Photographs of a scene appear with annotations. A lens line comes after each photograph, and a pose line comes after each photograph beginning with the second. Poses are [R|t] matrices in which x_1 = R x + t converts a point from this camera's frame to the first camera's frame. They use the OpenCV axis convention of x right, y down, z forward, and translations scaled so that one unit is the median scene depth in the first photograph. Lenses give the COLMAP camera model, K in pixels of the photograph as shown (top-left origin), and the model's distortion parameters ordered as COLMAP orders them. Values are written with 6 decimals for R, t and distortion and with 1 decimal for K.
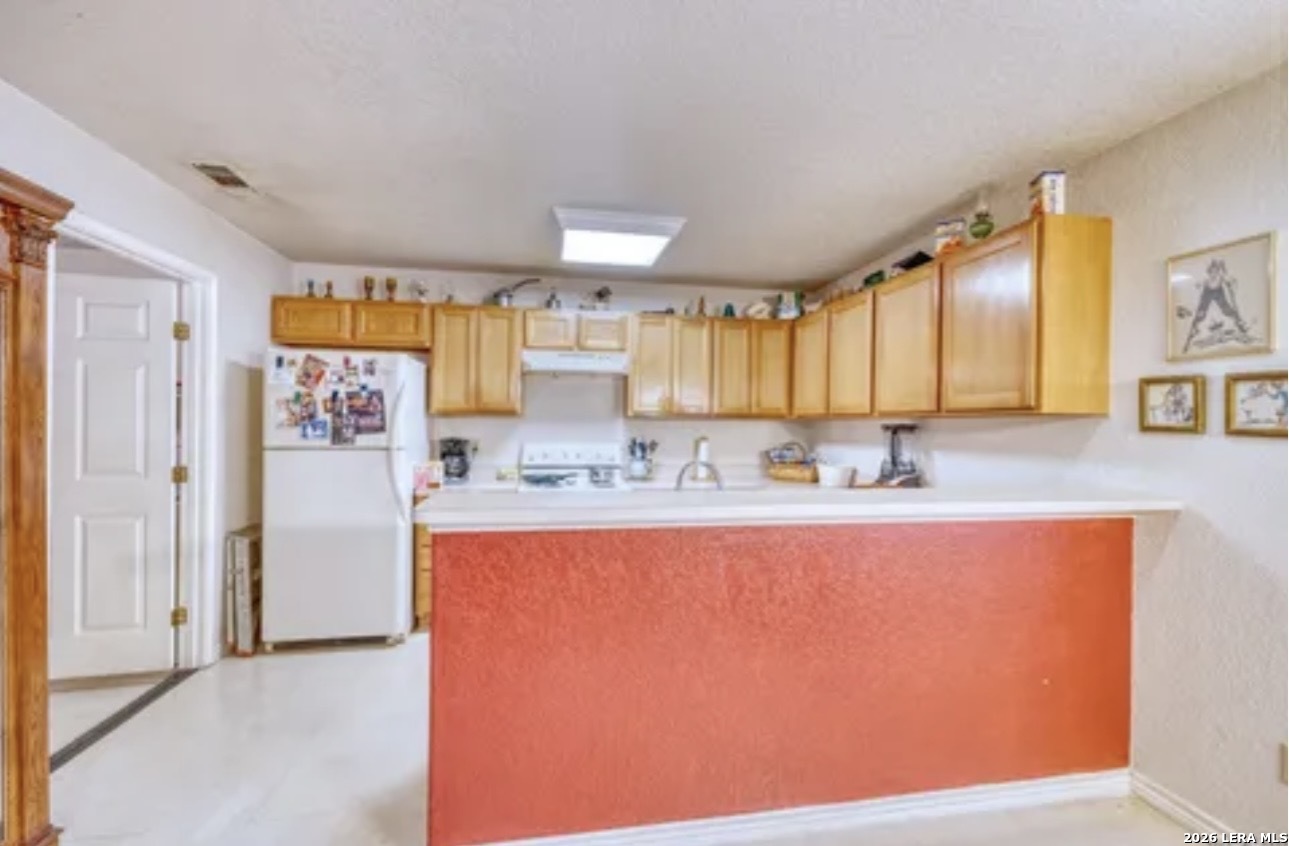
lens RADIAL K [[535.2, 0, 642.2], [0, 535.2, 423.7], [0, 0, 1]] dist [-0.000314, 0.000122]
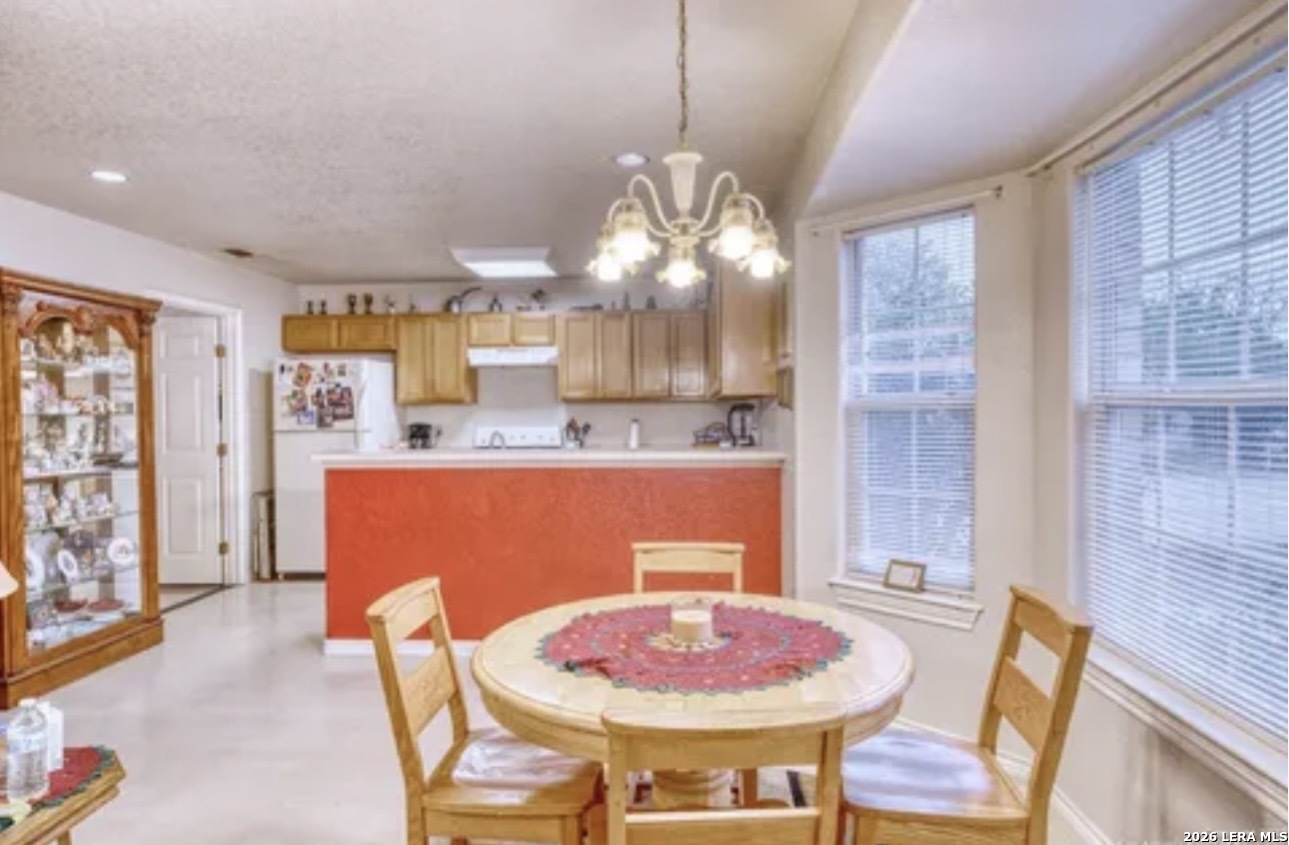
lens RADIAL K [[761.0, 0, 647.1], [0, 761.0, 416.9], [0, 0, 1]] dist [-0.001117, -0.000505]
pose [[0.971778, -0.018591, -0.235162, 0.672600], [0.020176, 0.999787, 0.004336, 0.018075], [0.235031, -0.008958, 0.971947, -0.663111]]
